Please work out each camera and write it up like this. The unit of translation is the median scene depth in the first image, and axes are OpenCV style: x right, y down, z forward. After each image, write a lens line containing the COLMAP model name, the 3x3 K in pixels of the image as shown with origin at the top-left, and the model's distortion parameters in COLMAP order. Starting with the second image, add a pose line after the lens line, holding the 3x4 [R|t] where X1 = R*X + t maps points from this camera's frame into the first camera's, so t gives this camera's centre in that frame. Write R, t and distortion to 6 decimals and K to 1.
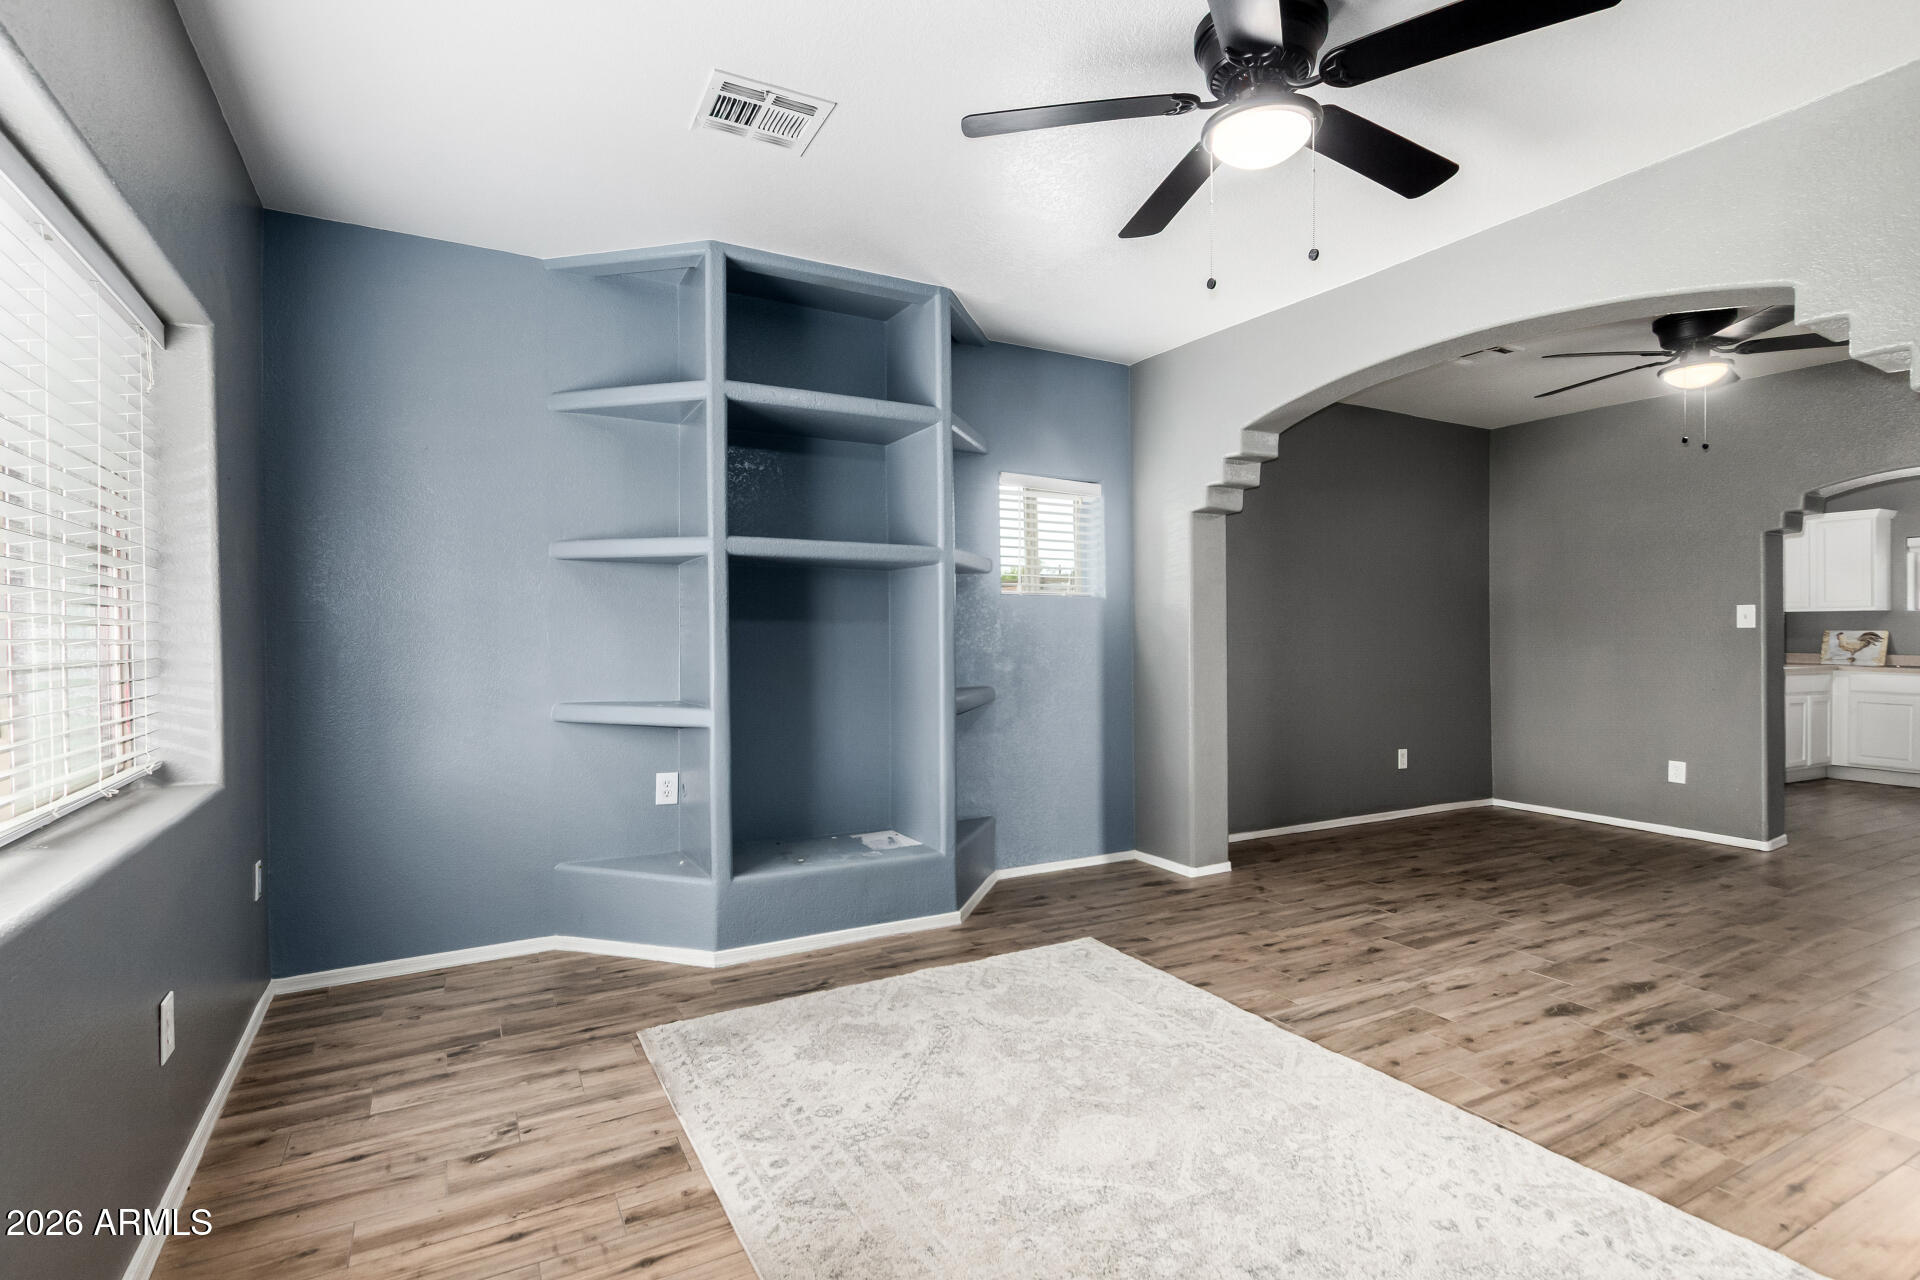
lens RADIAL K [[902.5, 0, 950.4], [0, 902.5, 639.4], [0, 0, 1]] dist [0.015359, -0.008202]
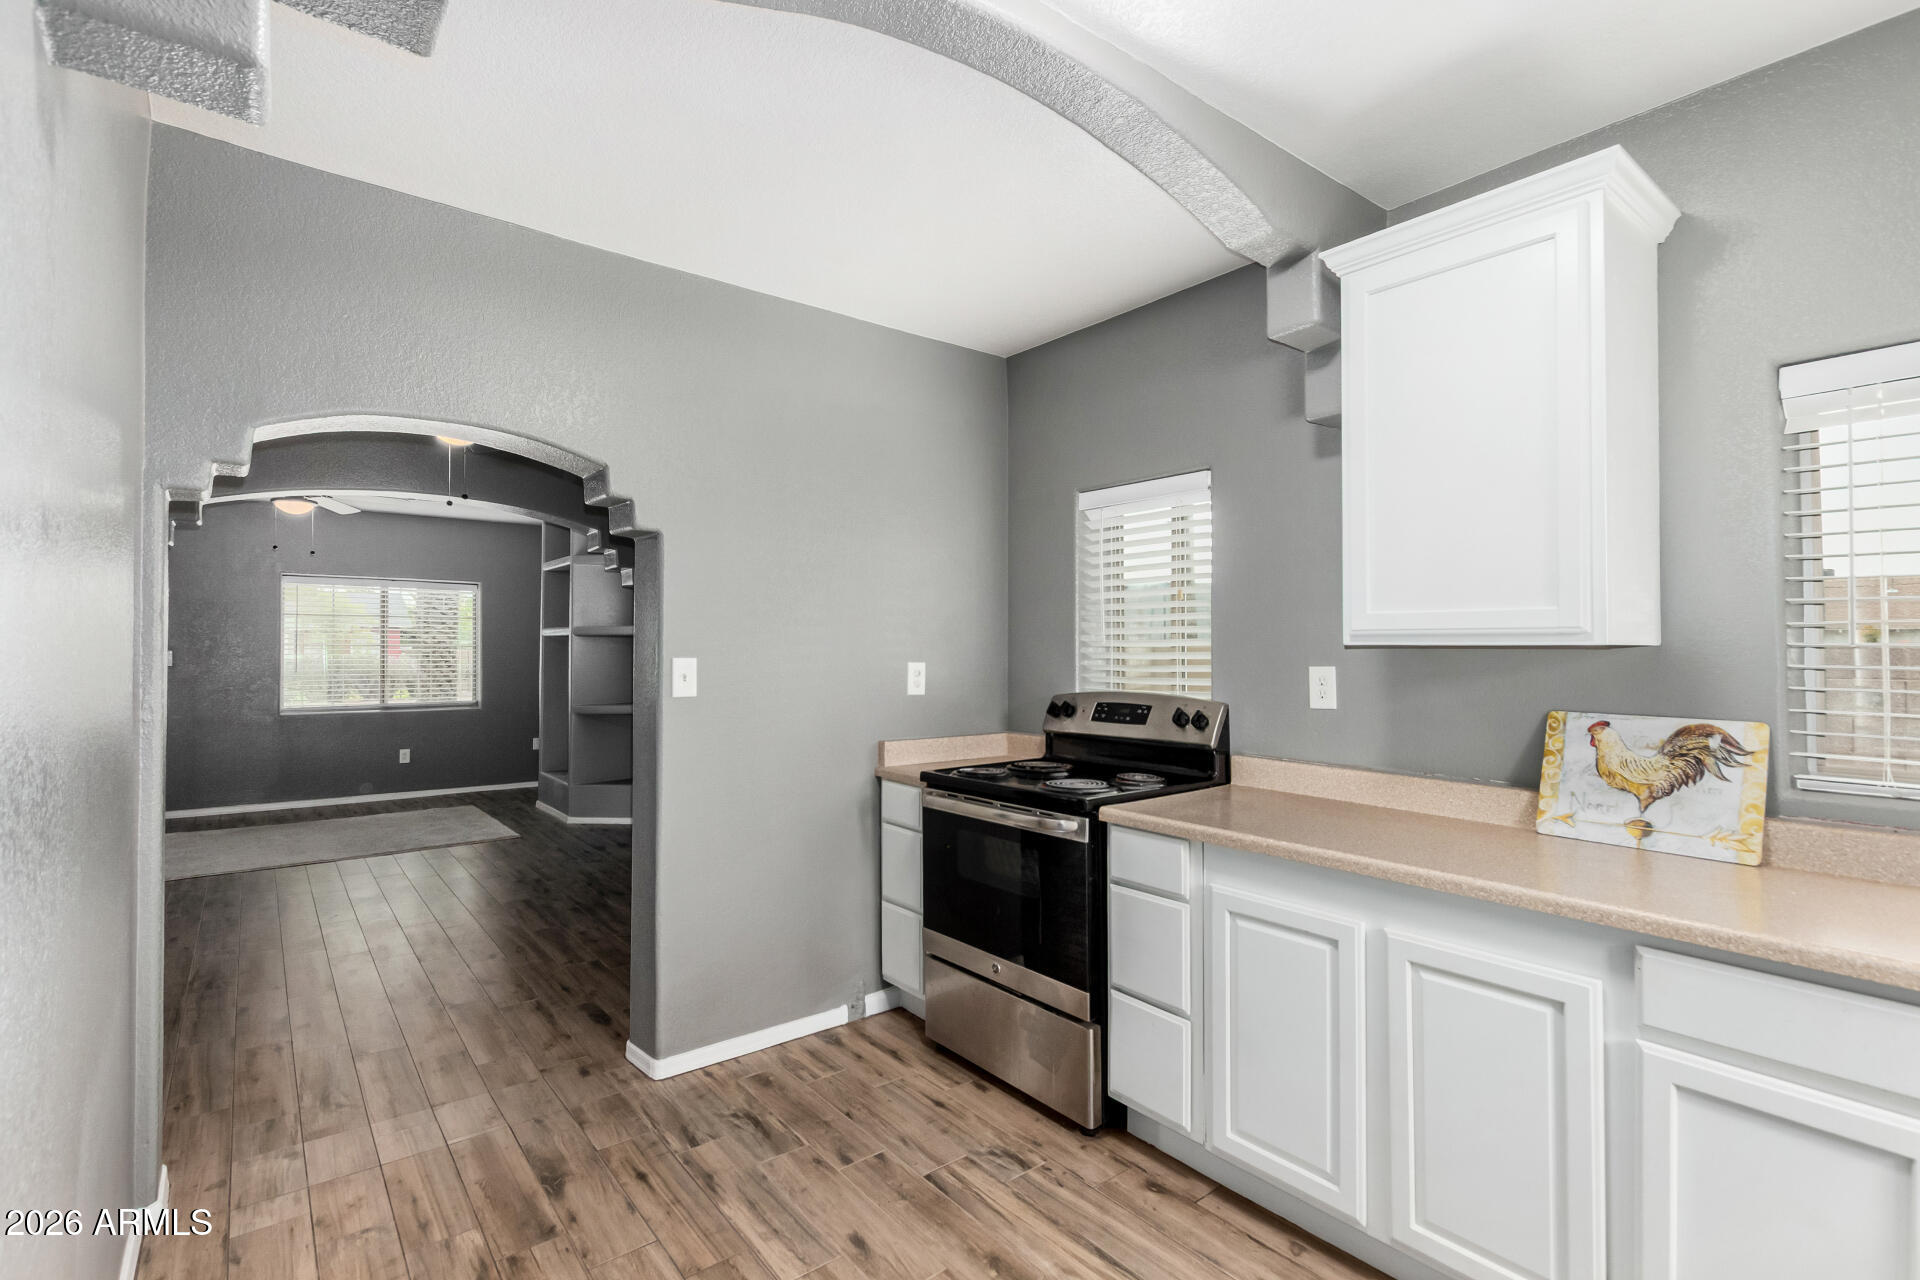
lens RADIAL K [[902.5, 0, 950.4], [0, 902.5, 639.4], [0, 0, 1]] dist [0.015359, -0.008202]
pose [[0.164625, -0.008336, -0.986321, 1.570750], [-0.006539, 0.999933, -0.009542, -0.033057], [0.986335, 0.008021, 0.164559, 1.035080]]
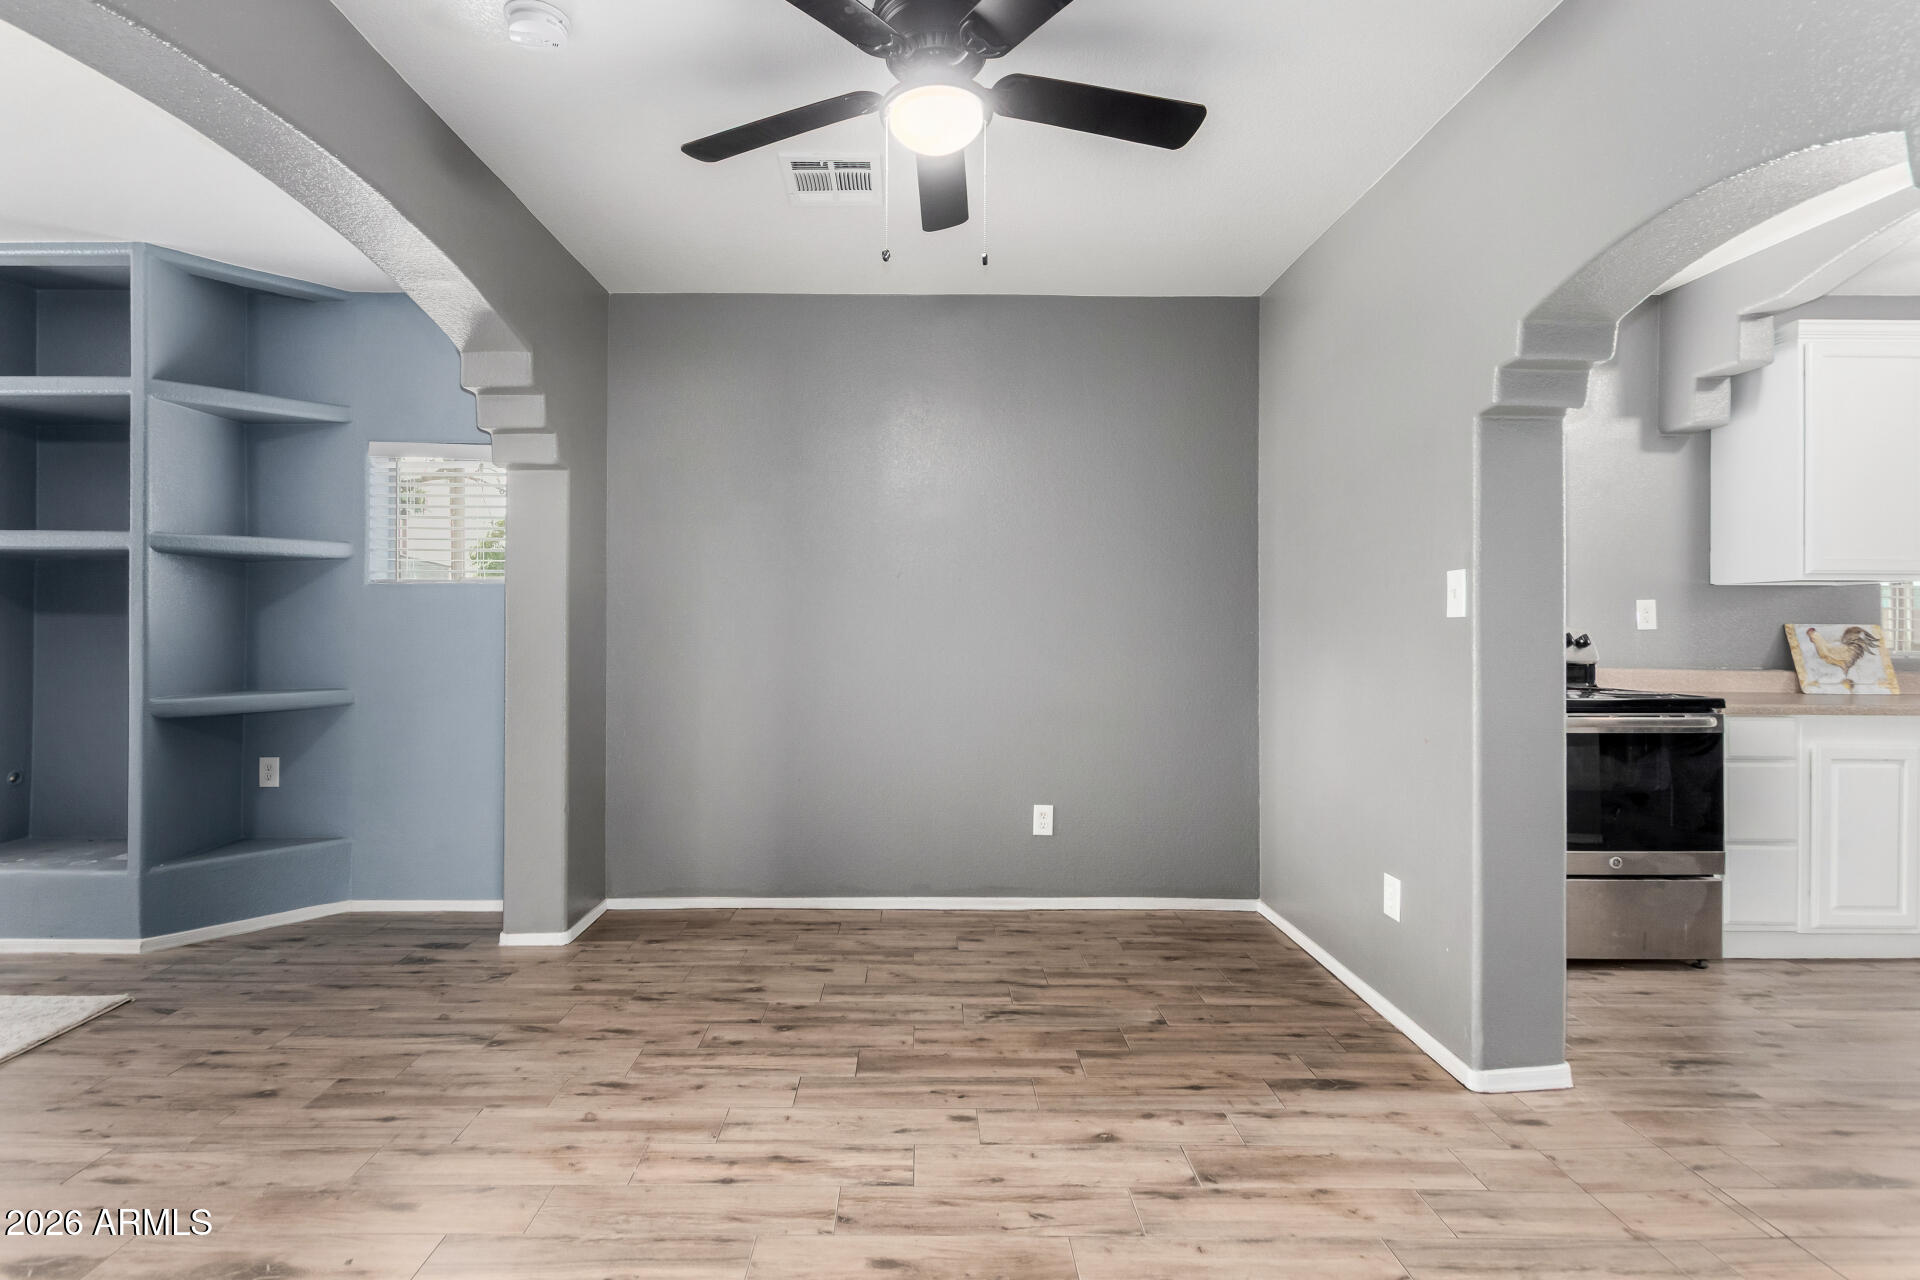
lens RADIAL K [[902.5, 0, 950.4], [0, 902.5, 639.4], [0, 0, 1]] dist [0.015359, -0.008202]
pose [[0.880941, 0.005804, -0.473191, 1.099799], [-0.004647, 0.999983, 0.003613, -0.002039], [0.473204, -0.000984, 0.880953, 0.570529]]
